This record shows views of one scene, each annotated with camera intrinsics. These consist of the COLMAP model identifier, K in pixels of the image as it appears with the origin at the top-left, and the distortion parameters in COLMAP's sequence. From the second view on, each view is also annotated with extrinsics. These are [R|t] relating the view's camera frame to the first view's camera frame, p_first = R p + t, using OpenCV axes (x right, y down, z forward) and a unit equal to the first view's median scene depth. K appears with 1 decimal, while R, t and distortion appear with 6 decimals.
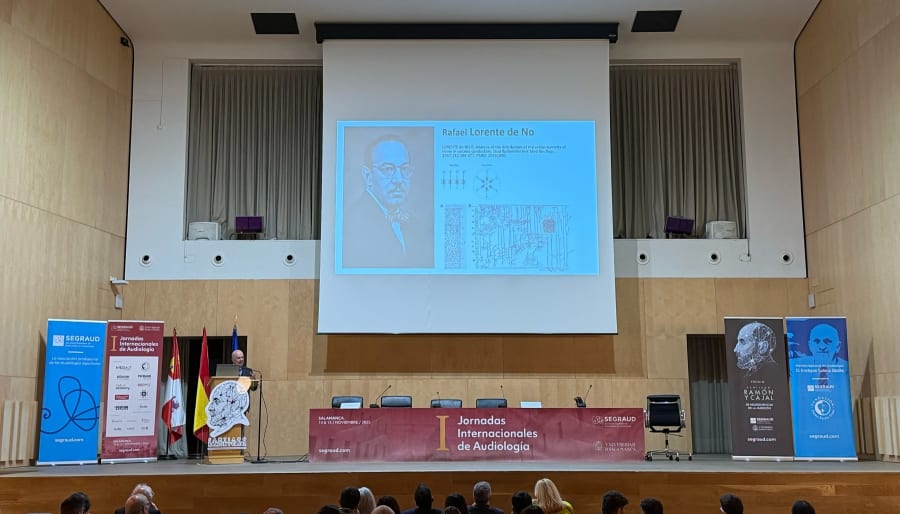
lens RADIAL K [[1261.8, 0, 452.0], [0, 1261.8, 162.6], [0, 0, 1]] dist [0.147468, -0.098639]
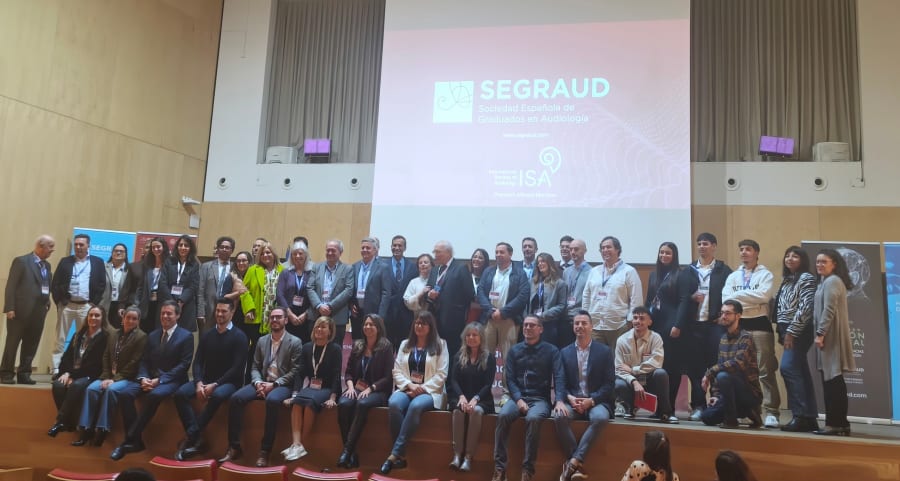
lens RADIAL K [[960.2, 0, 449.5], [0, 960.2, 143.3], [0, 0, 1]] dist [0.019966, 0.041416]
pose [[0.960960, -0.009582, -0.276521, 0.168754], [0.001845, 0.999600, -0.028226, 0.076092], [0.276681, 0.026614, 0.960593, 0.347747]]
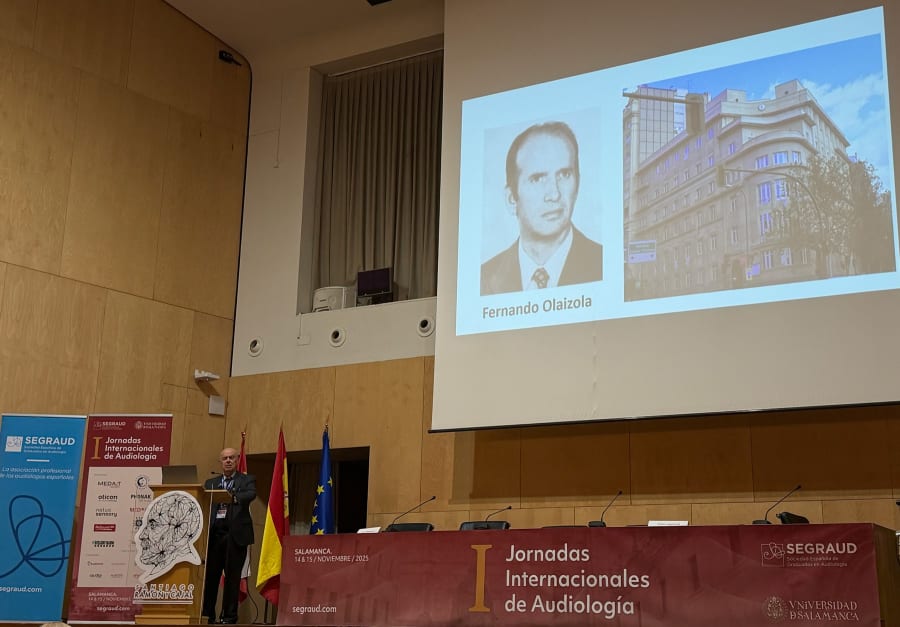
lens RADIAL K [[1278.0, 0, 460.7], [0, 1278.0, 272.5], [0, 0, 1]] dist [0.199968, -0.408793]
pose [[0.844233, -0.124222, -0.521383, 0.265668], [0.078822, 0.990970, -0.108473, 0.138560], [0.530149, 0.050480, 0.846400, 0.514300]]
